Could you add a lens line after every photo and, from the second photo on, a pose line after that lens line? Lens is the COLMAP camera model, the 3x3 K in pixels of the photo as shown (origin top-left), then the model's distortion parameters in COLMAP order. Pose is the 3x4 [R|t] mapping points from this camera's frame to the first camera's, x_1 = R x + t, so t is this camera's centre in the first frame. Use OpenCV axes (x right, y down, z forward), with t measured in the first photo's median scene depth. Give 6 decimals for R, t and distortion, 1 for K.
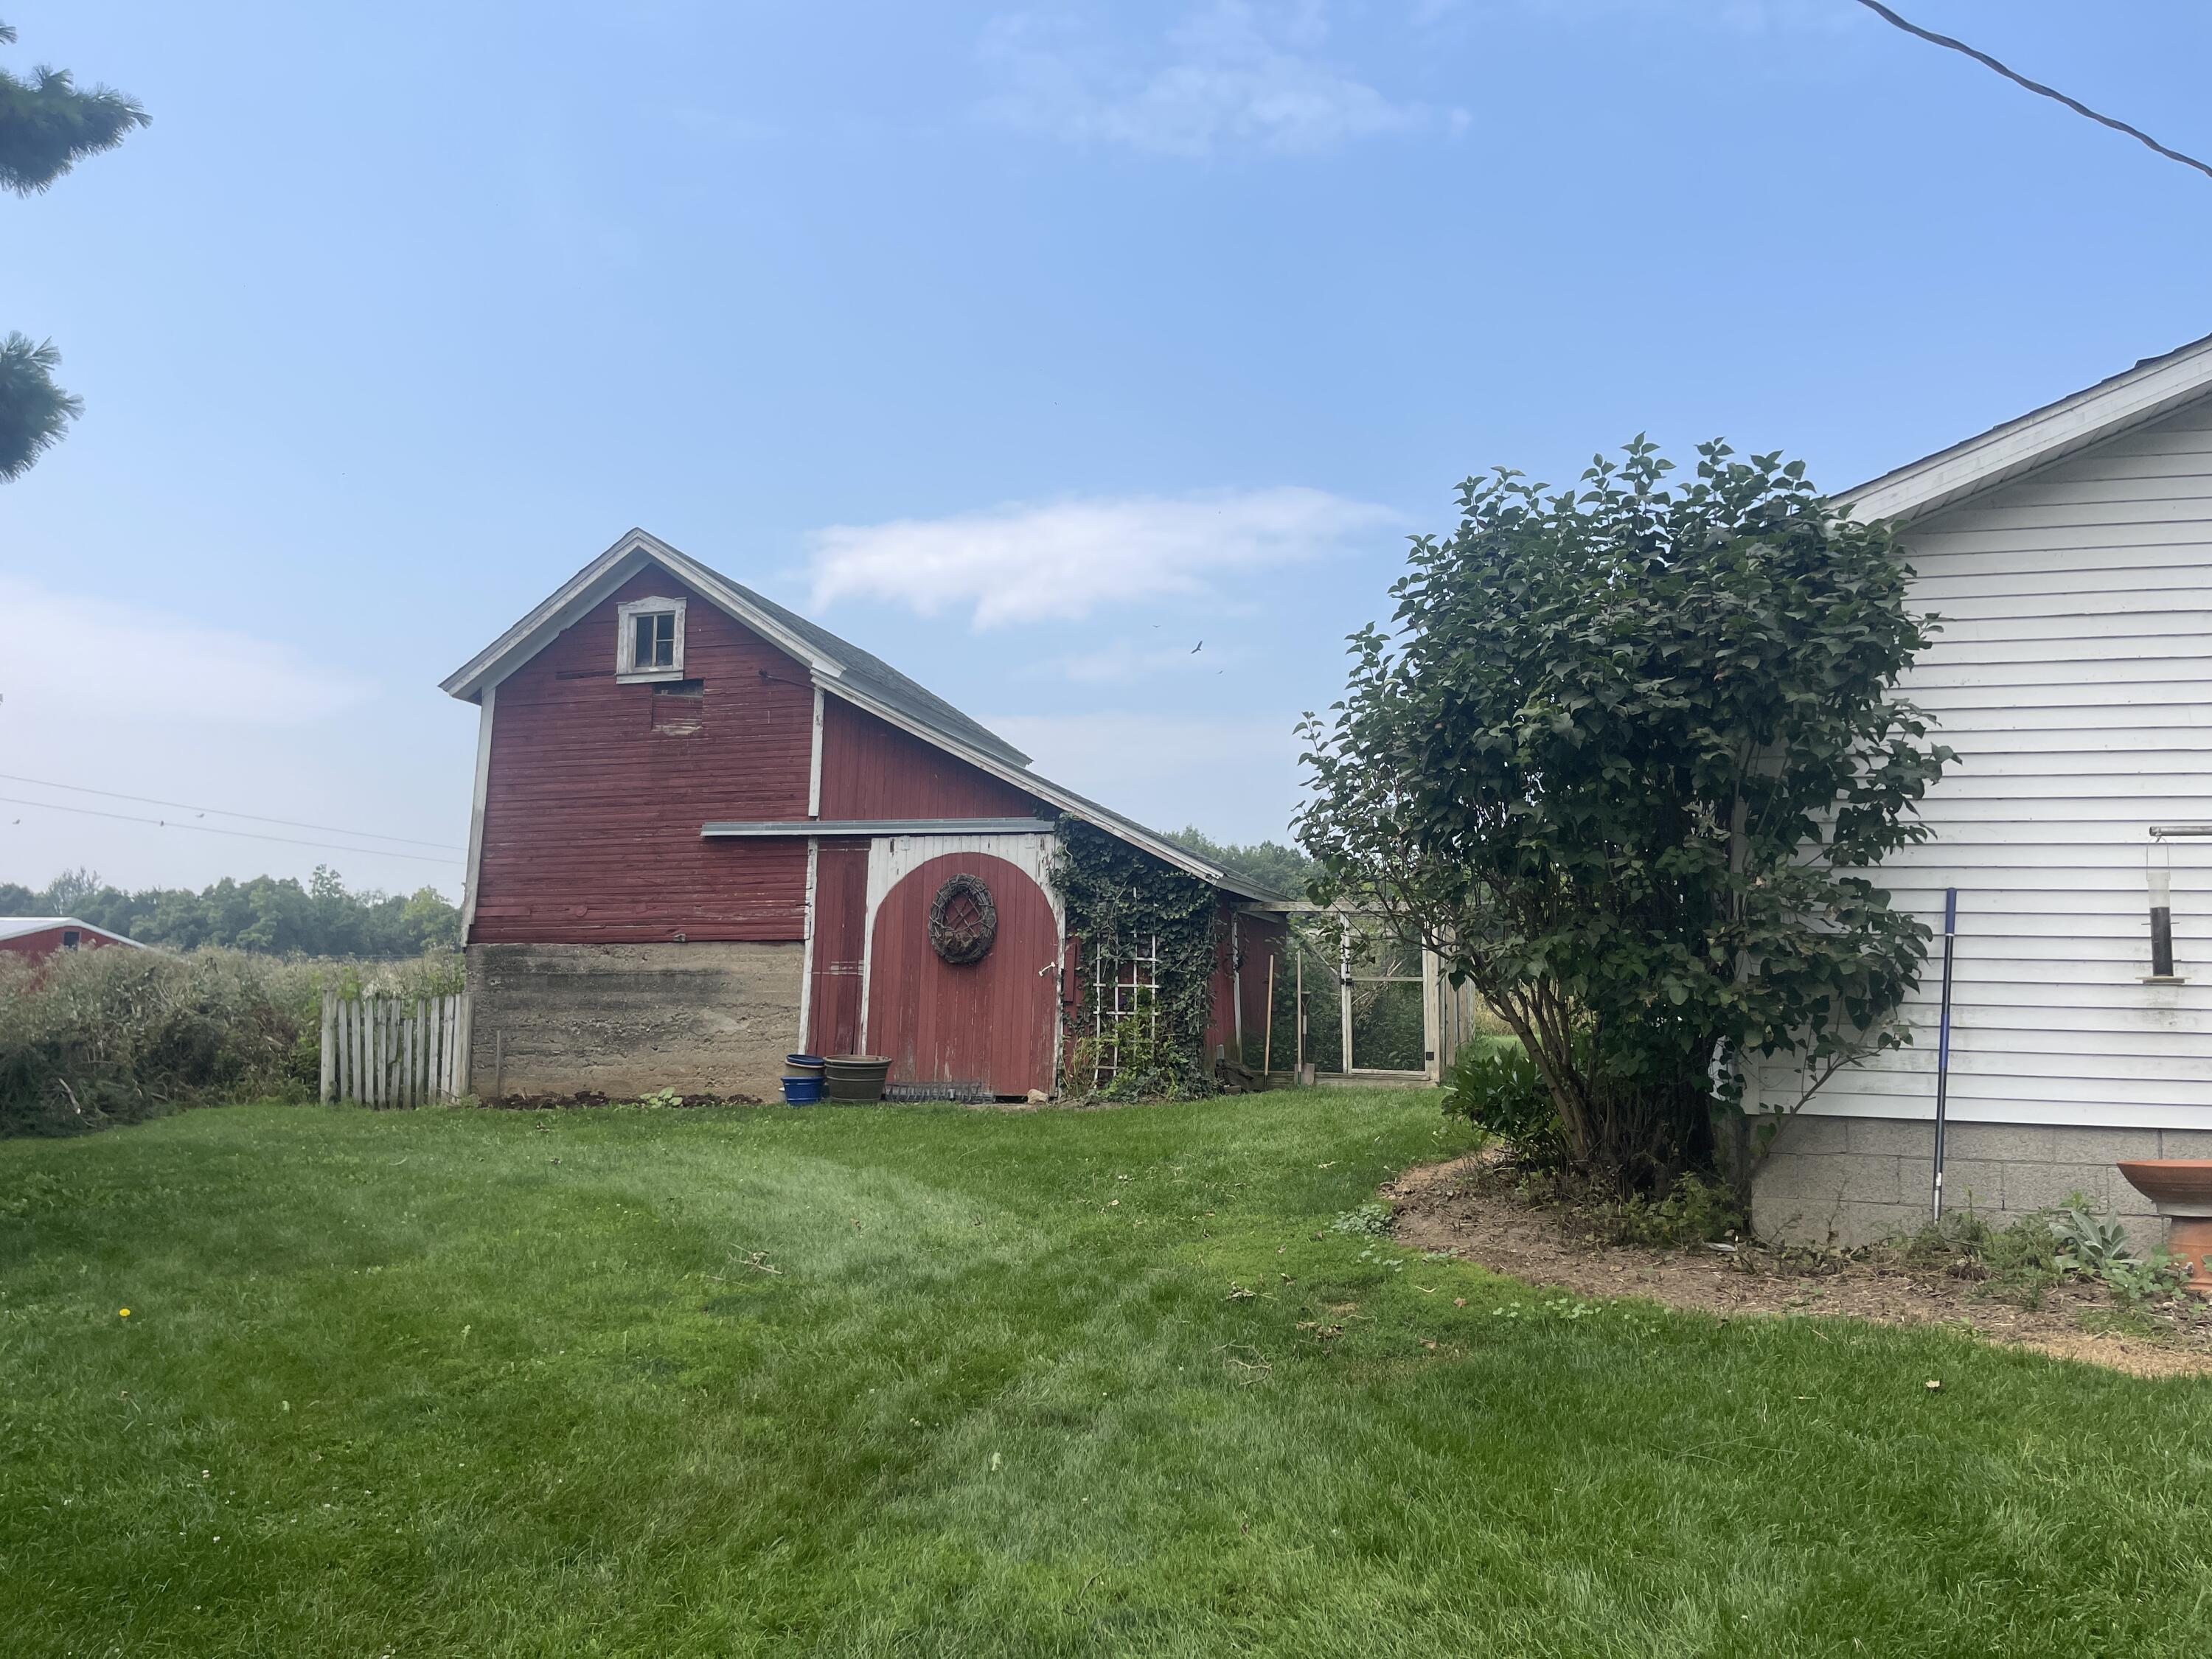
lens RADIAL K [[1673.0, 0, 1121.1], [0, 1673.0, 830.6], [0, 0, 1]] dist [0.081688, -0.119706]
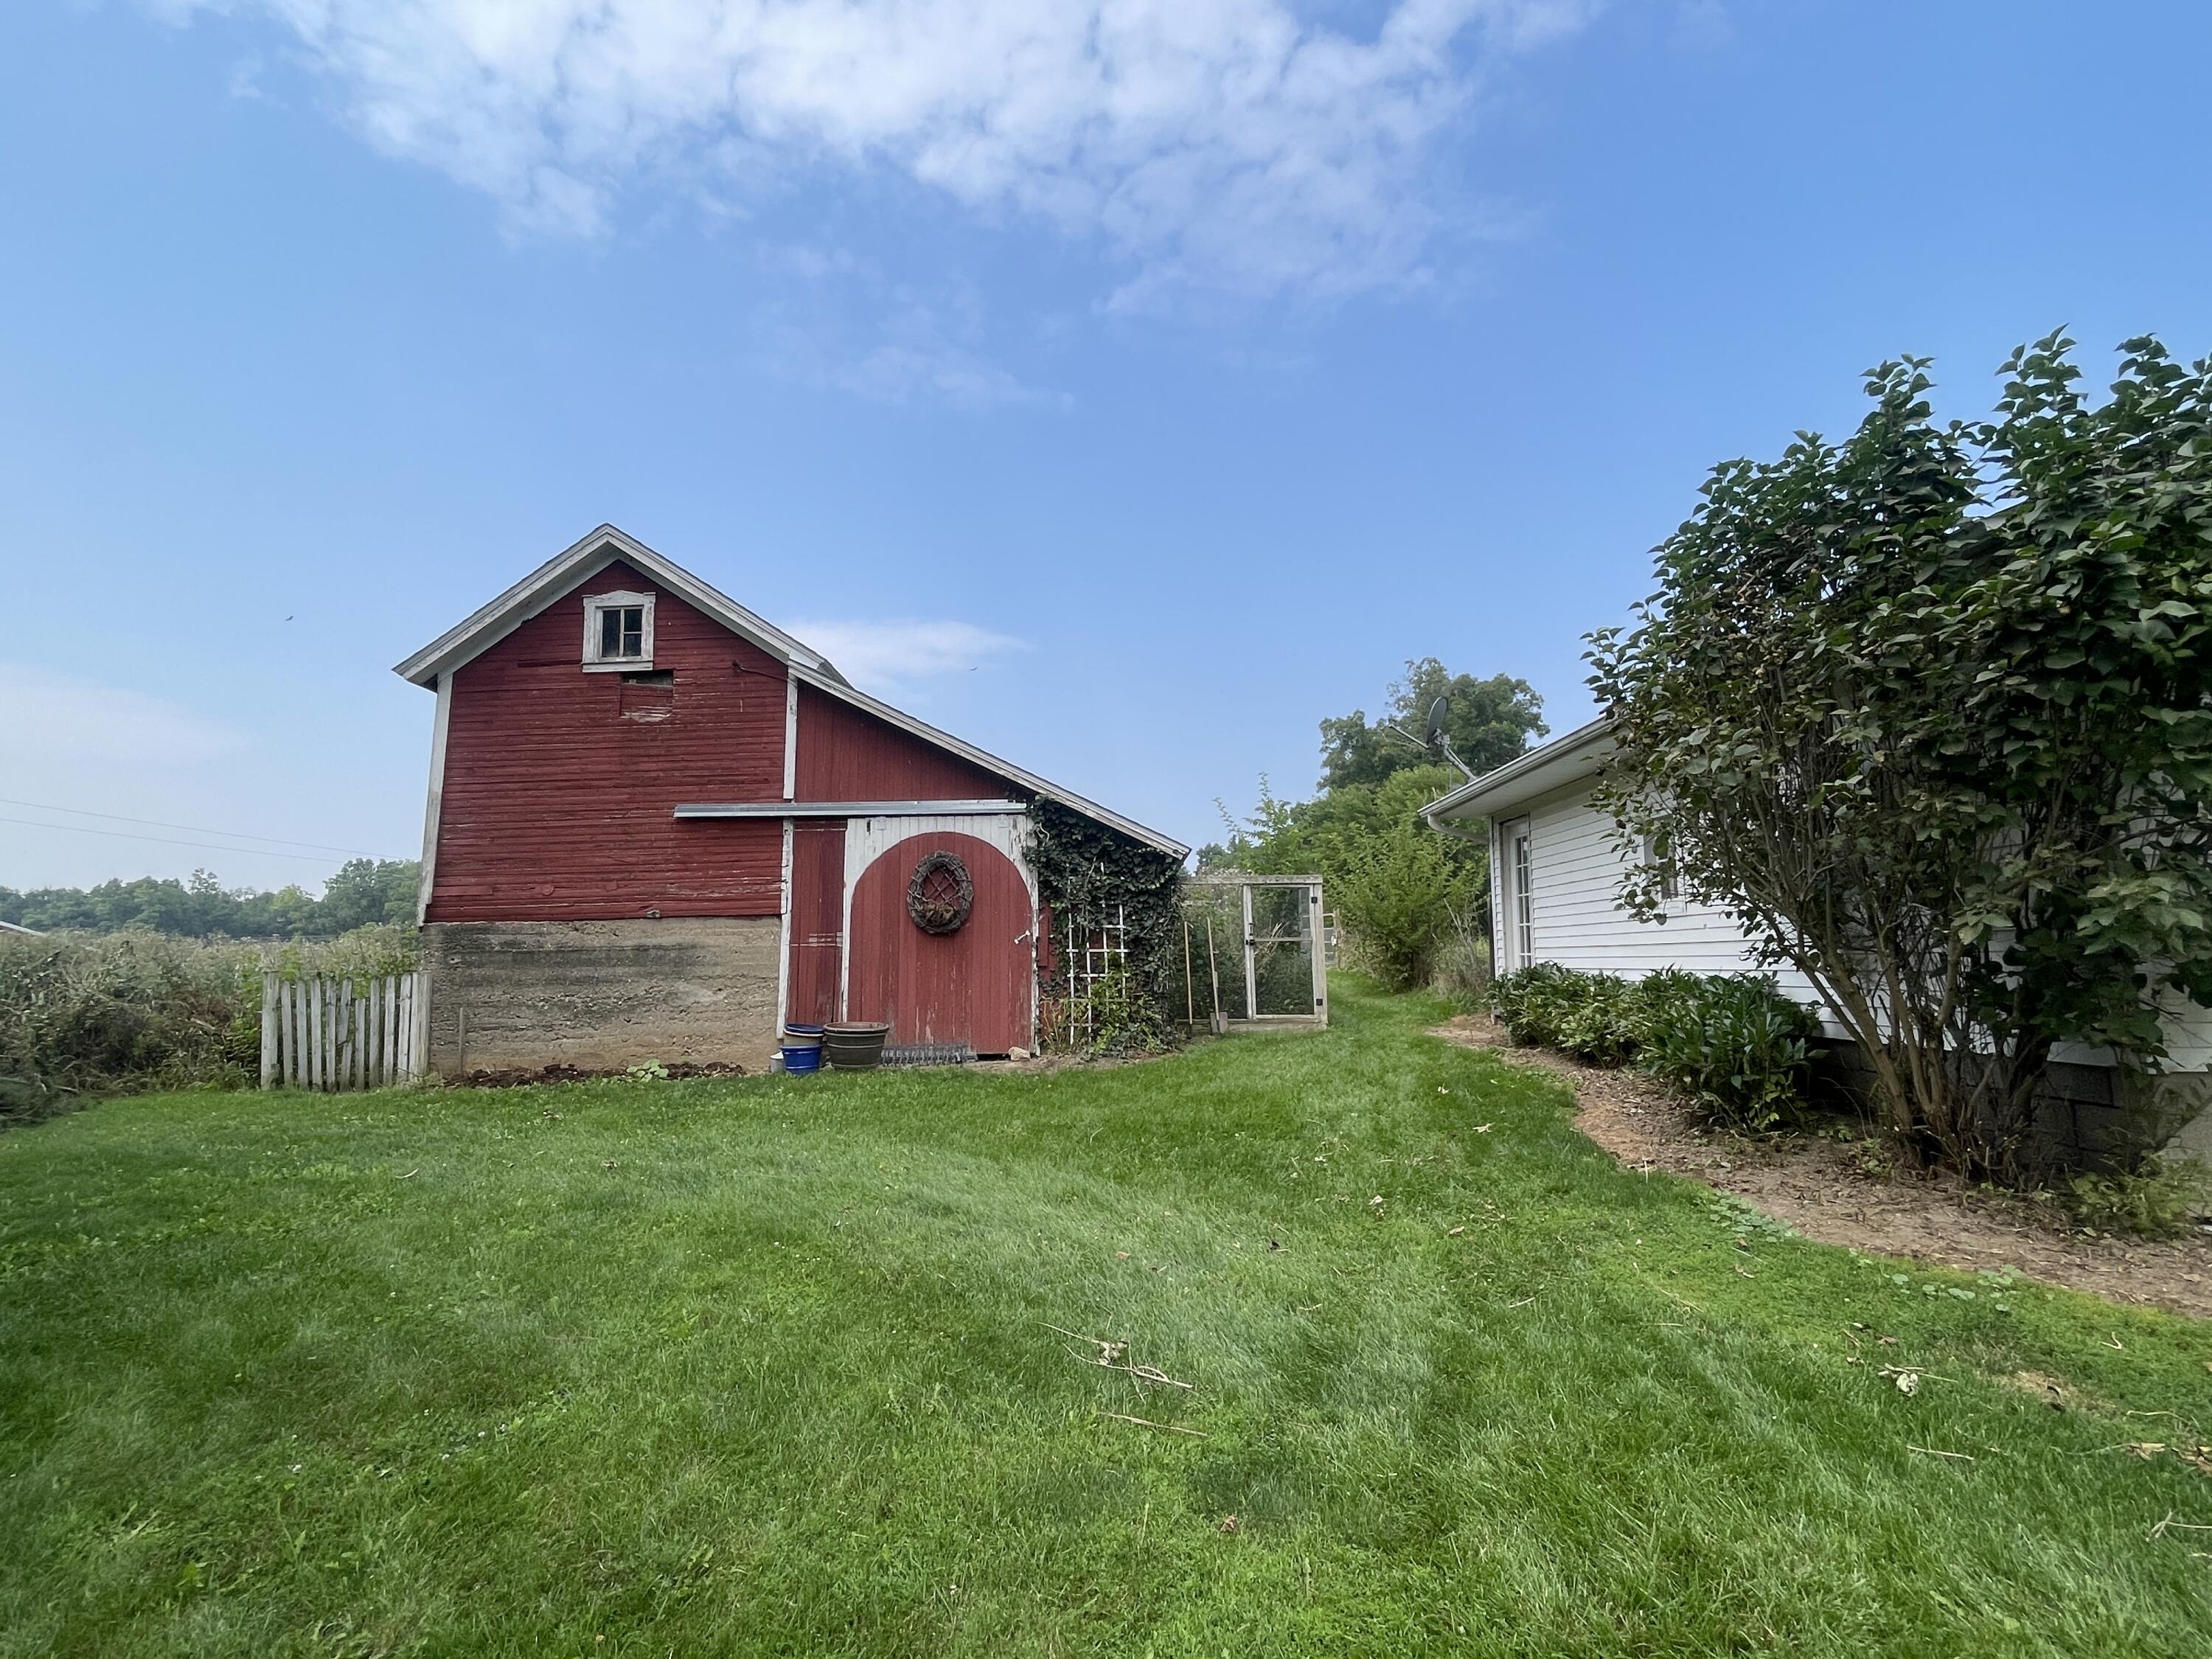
lens RADIAL K [[1064.8, 0, 1106.0], [0, 1064.8, 829.5], [0, 0, 1]] dist [-0.023092, 0.006695]
pose [[0.964870, 0.001182, 0.262727, -0.159545], [-0.000155, 0.999992, -0.003926, 0.013200], [-0.262730, 0.003748, 0.964862, 0.281152]]
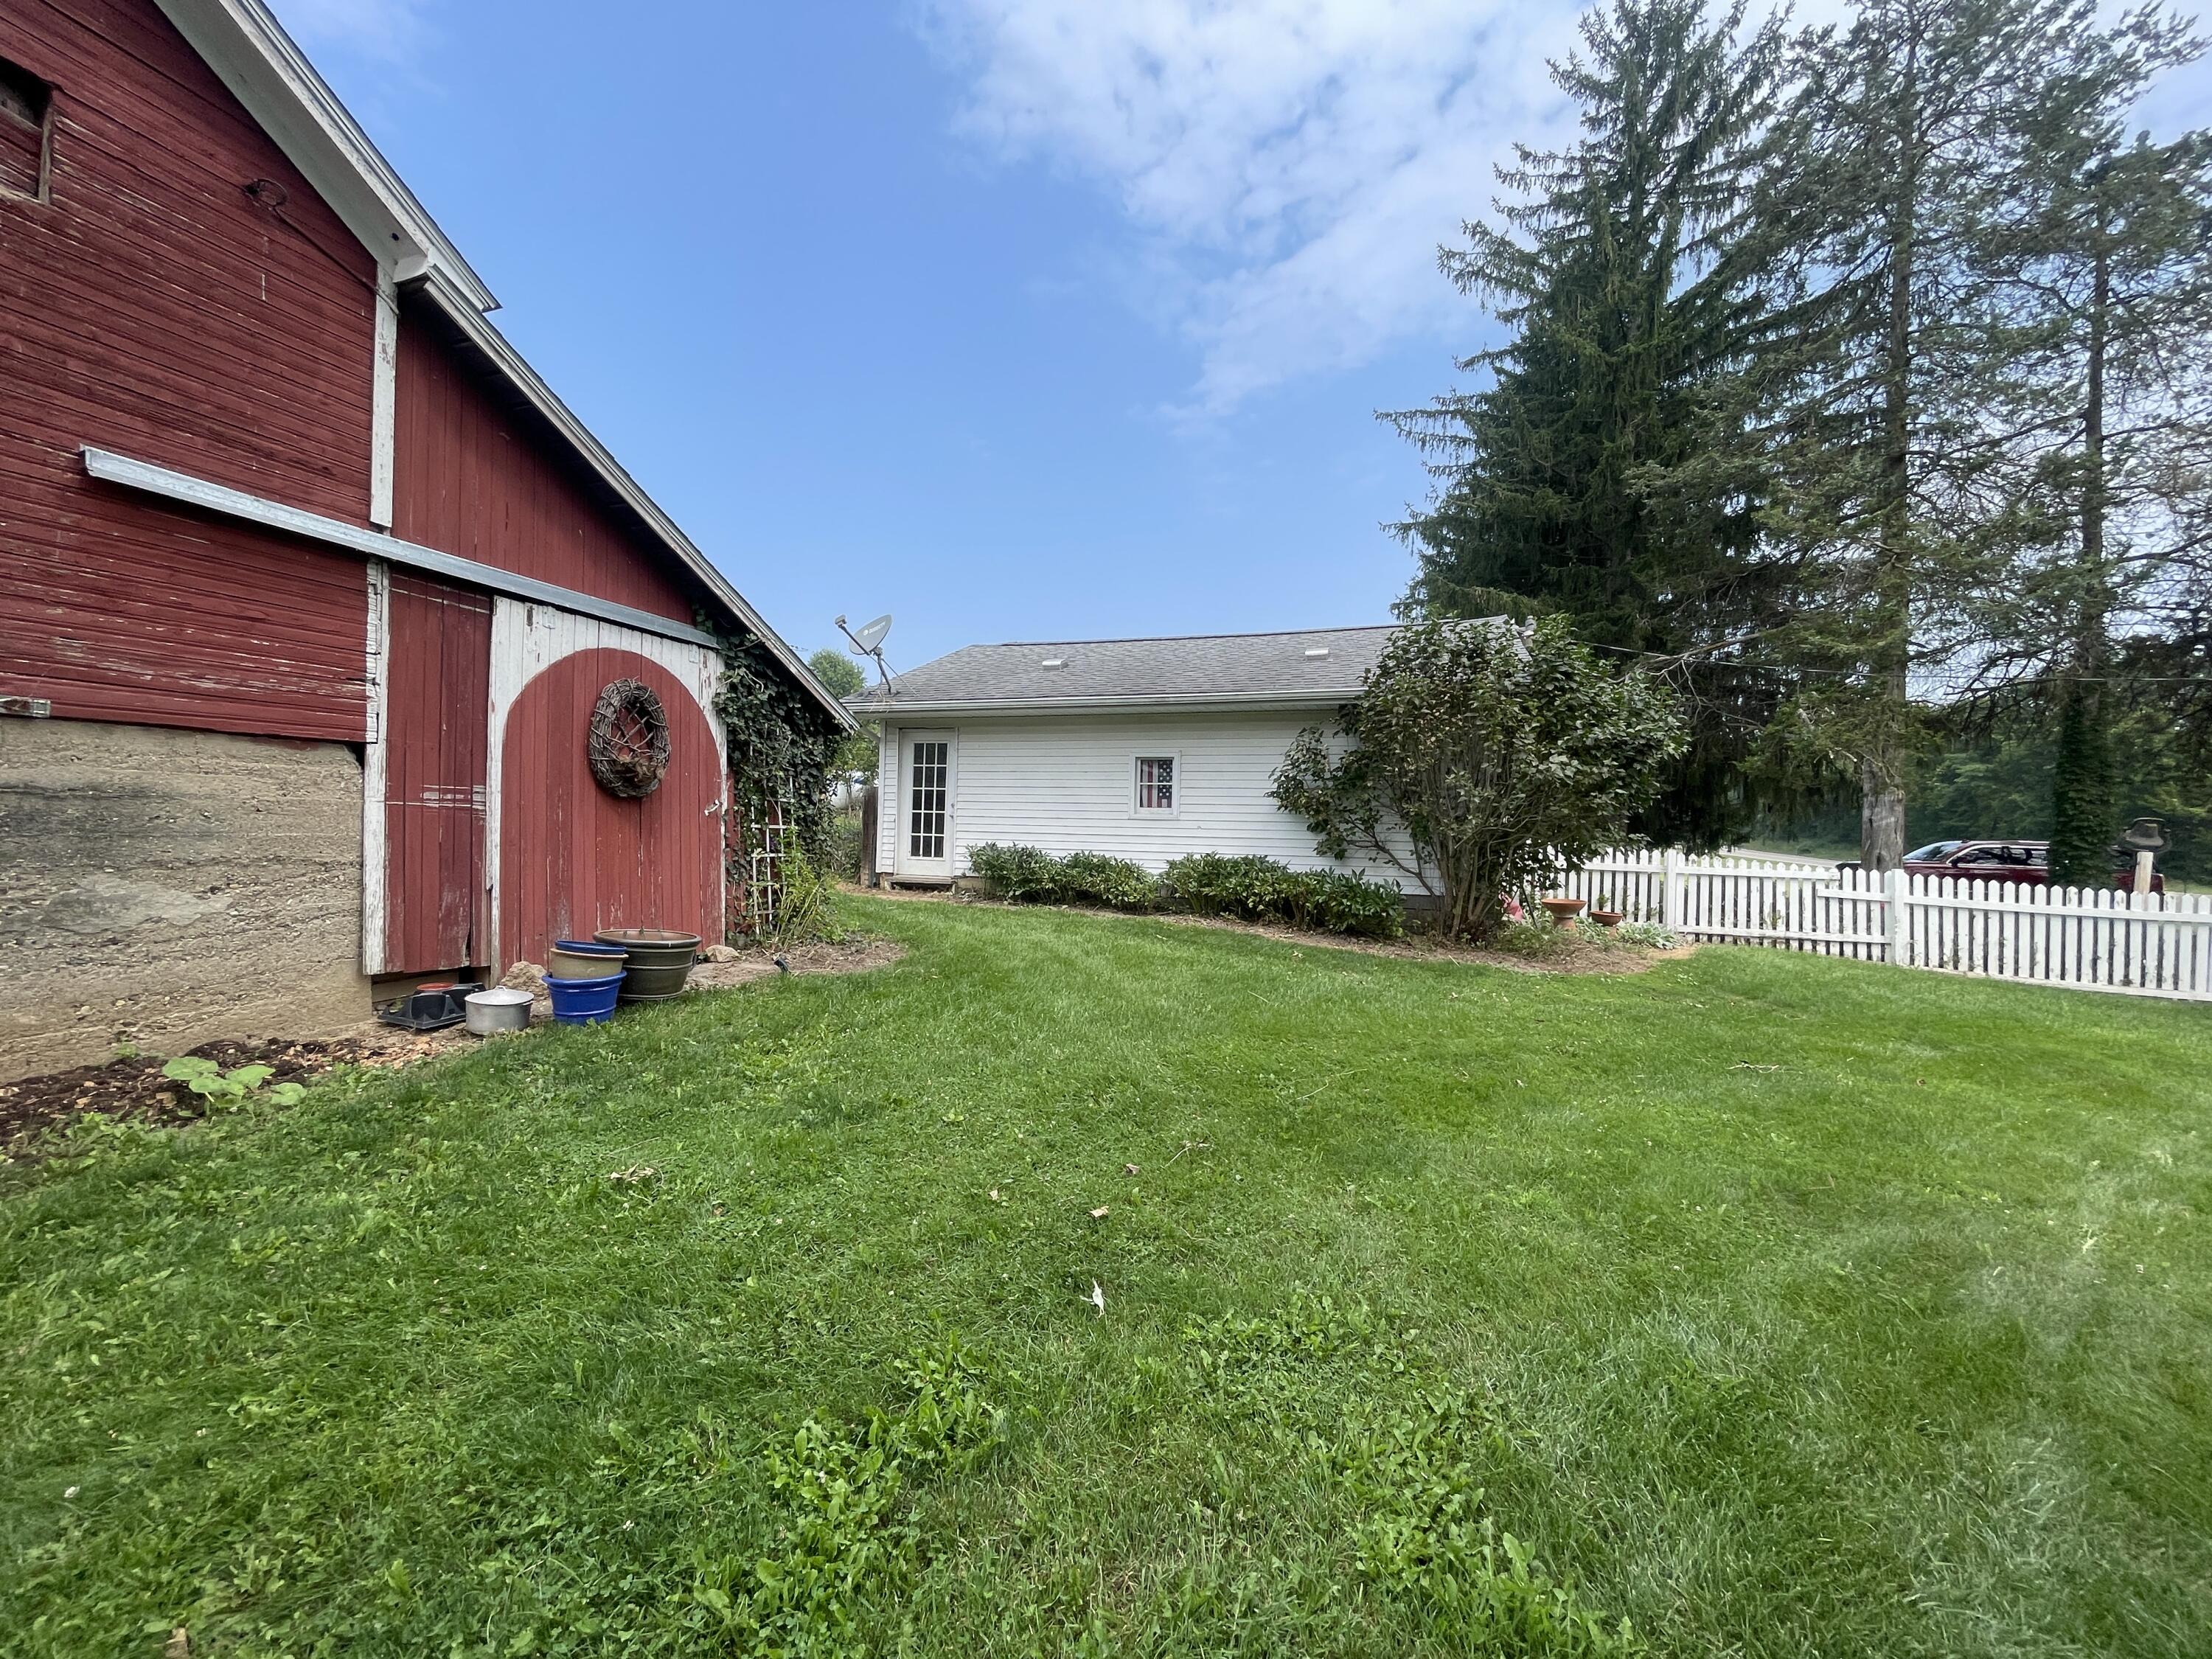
lens RADIAL K [[898.5, 0, 1098.5], [0, 898.5, 831.9], [0, 0, 1]] dist [-0.000806, 0.000119]
pose [[0.067897, -0.012653, 0.997612, -0.451082], [-0.126842, 0.991696, 0.021211, 0.054357], [-0.989596, -0.127980, 0.065729, 0.699677]]
